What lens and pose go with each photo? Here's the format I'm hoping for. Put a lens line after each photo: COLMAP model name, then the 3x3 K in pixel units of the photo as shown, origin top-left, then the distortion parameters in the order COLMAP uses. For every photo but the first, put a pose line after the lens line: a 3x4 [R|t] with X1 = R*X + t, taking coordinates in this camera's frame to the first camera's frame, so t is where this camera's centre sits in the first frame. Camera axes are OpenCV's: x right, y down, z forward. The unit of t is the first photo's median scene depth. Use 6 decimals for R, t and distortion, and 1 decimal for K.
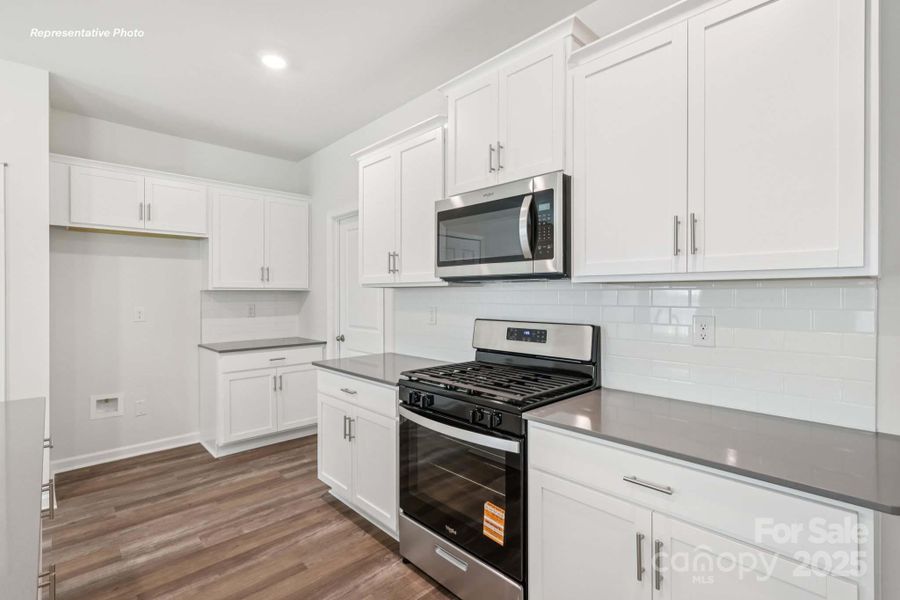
lens RADIAL K [[420.2, 0, 446.2], [0, 420.2, 295.5], [0, 0, 1]] dist [-0.000160, 0.000025]
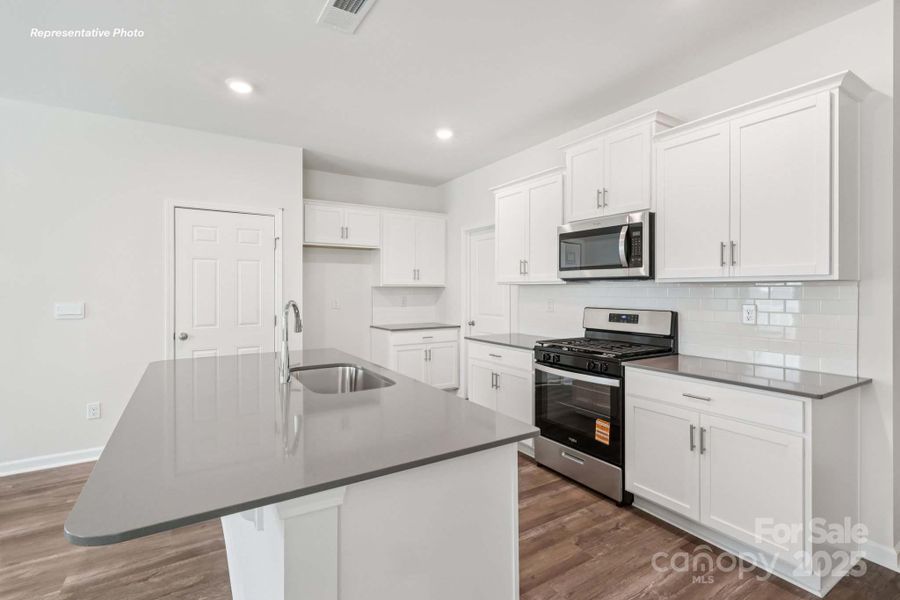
lens RADIAL K [[420.2, 0, 449.2], [0, 420.2, 289.6], [0, 0, 1]] dist [-0.000160, 0.000025]
pose [[0.979917, 0.002327, -0.199392, -0.100589], [-0.002978, 0.999991, -0.002963, 0.001878], [0.199383, 0.003498, 0.979915, -0.493900]]
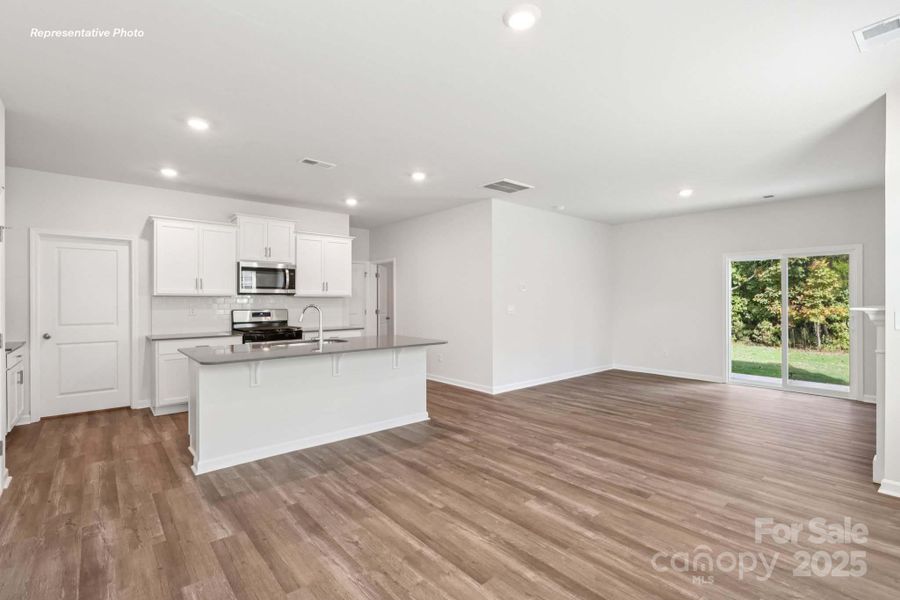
lens RADIAL K [[420.2, 0, 450.4], [0, 420.2, 300.5], [0, 0, 1]] dist [-0.000160, 0.000025]
pose [[0.051524, 0.004332, 0.998662, -2.311457], [0.005450, 0.999974, -0.004619, 0.020225], [-0.998657, 0.005681, 0.051499, -0.339198]]
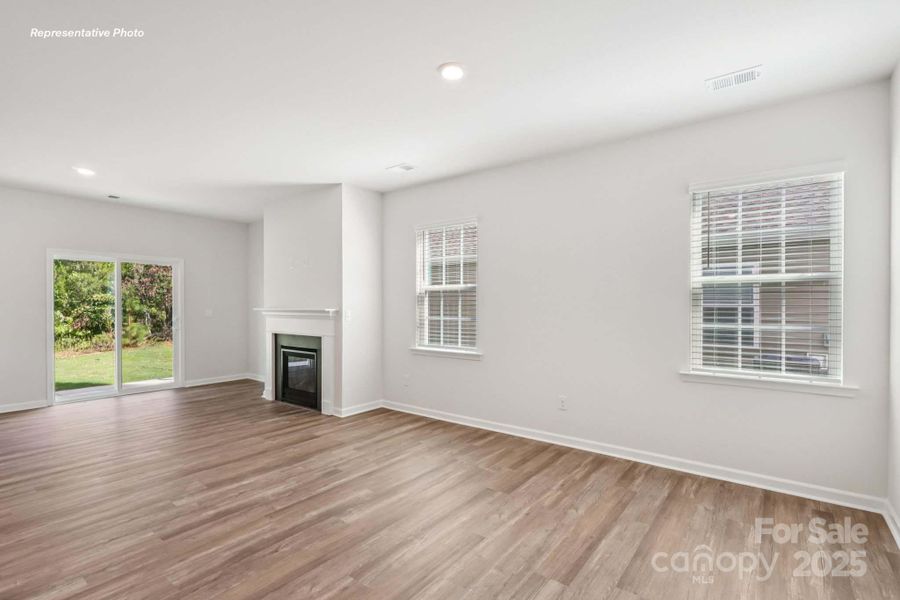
lens RADIAL K [[420.2, 0, 459.5], [0, 420.2, 307.4], [0, 0, 1]] dist [-0.000160, 0.000025]
pose [[-0.985090, 0.006126, -0.171928, -1.251887], [0.004290, 0.999930, 0.011051, 0.011848], [0.171984, 0.010149, -0.985048, 0.618602]]
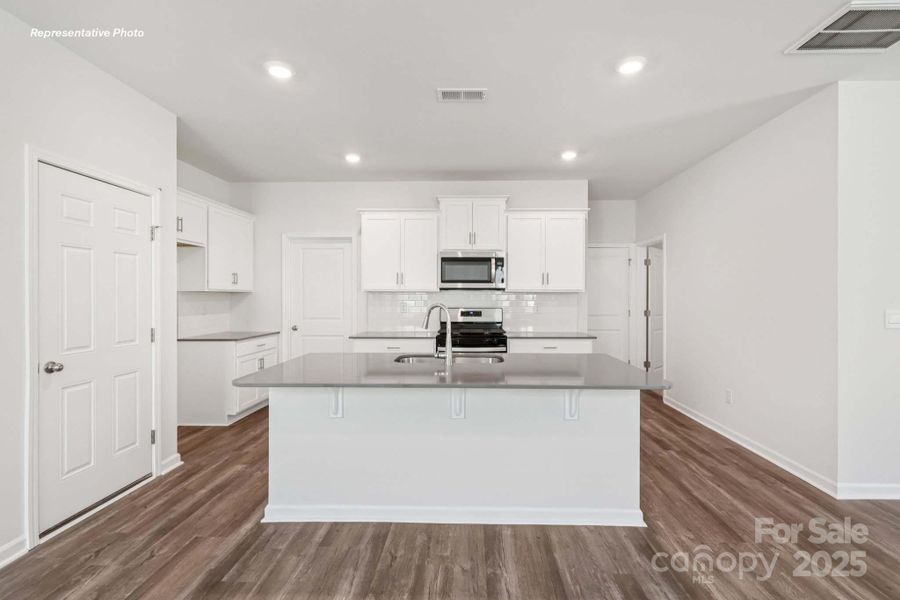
lens RADIAL K [[420.2, 0, 457.5], [0, 420.2, 299.4], [0, 0, 1]] dist [-0.000160, 0.000025]
pose [[0.708451, 0.001006, 0.705759, -1.392992], [-0.001471, 0.999999, 0.000050, 0.014163], [-0.705758, -0.001074, 0.708452, -0.538398]]
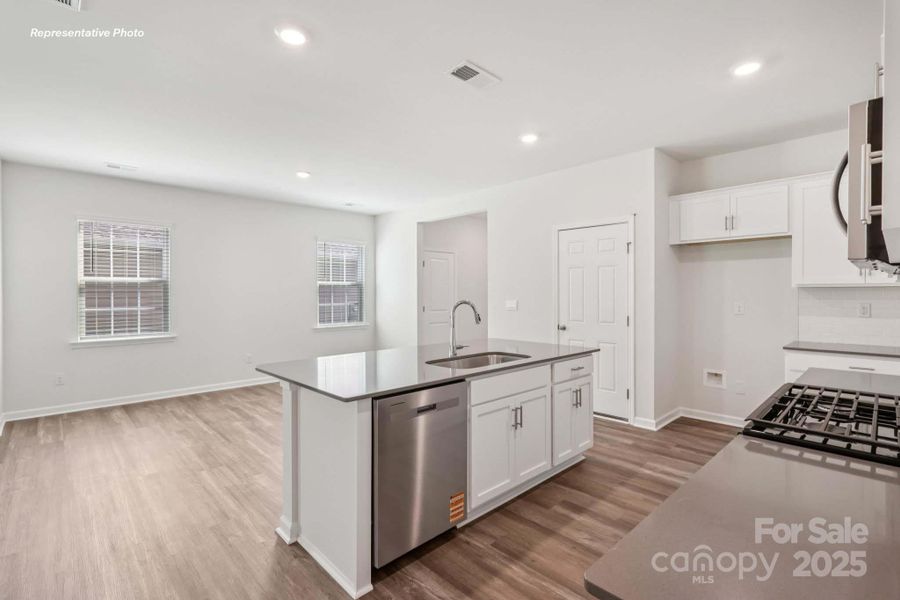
lens RADIAL K [[420.2, 0, 454.9], [0, 420.2, 294.7], [0, 0, 1]] dist [-0.000160, 0.000025]
pose [[0.018782, 0.009442, -0.999779, 0.663338], [-0.000527, 0.999955, 0.009434, -0.006757], [0.999823, 0.000350, 0.018787, 0.266819]]
